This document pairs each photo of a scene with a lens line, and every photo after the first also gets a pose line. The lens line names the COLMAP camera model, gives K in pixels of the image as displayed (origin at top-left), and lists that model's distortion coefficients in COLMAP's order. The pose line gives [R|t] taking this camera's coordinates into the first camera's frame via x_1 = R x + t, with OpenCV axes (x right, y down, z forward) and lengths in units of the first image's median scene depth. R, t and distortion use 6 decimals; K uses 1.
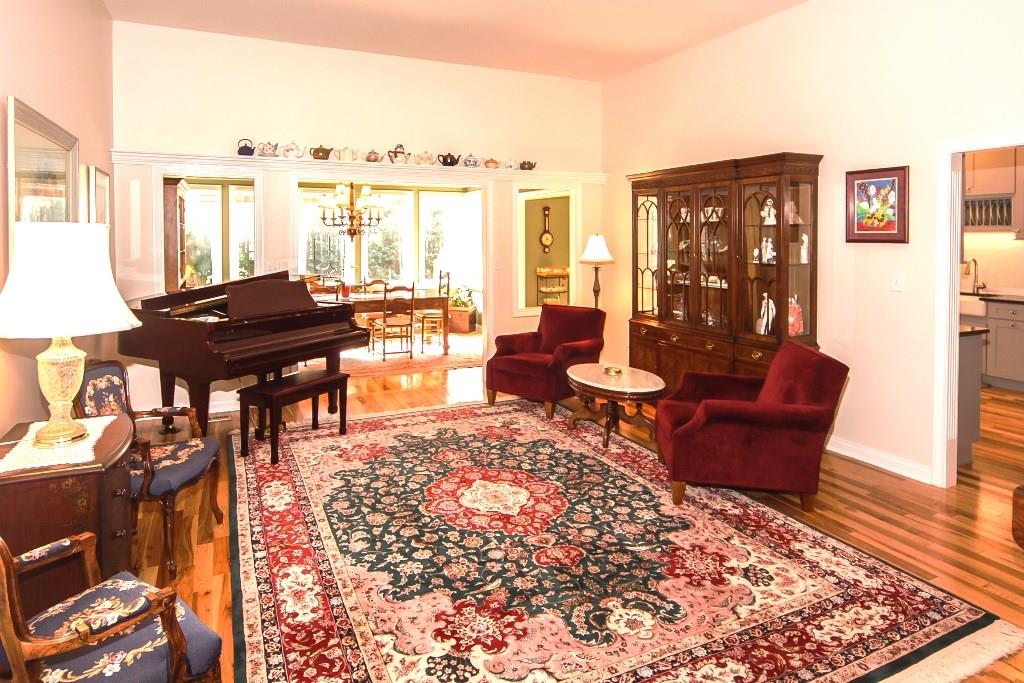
lens RADIAL K [[585.0, 0, 512.0], [0, 585.0, 341.5], [0, 0, 1]] dist [-0.001982, -0.000313]
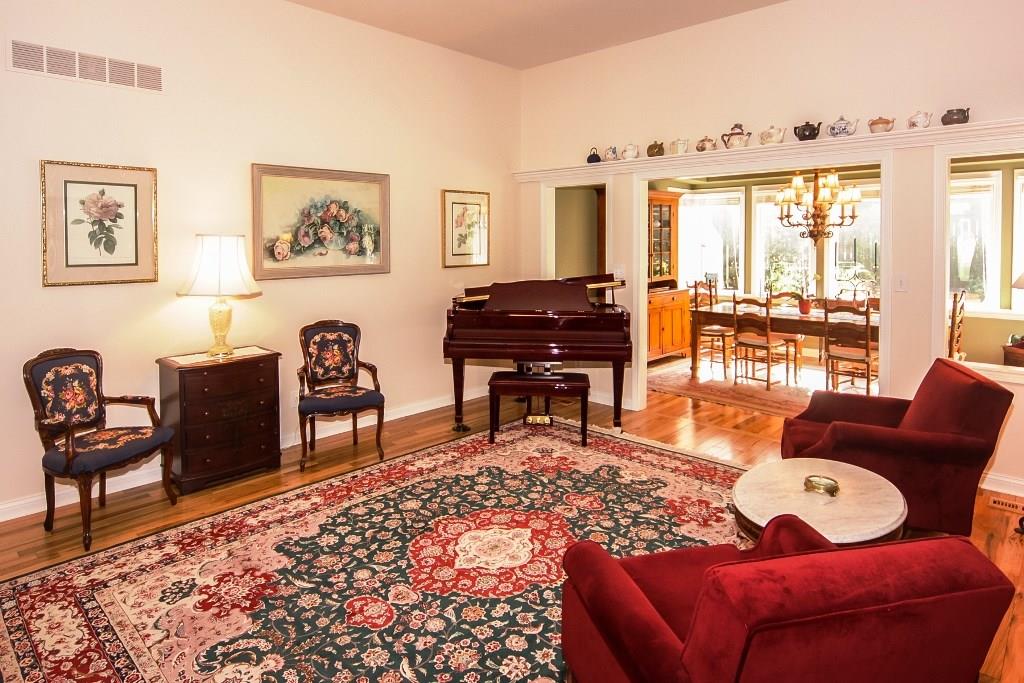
lens RADIAL K [[608.9, 0, 512.0], [0, 608.9, 341.5], [0, 0, 1]] dist [-0.007947, -0.001820]
pose [[0.362338, 0.151051, -0.919725, 0.904394], [-0.161777, 0.981995, 0.097544, -0.141187], [0.917899, 0.113447, 0.380250, 0.798986]]
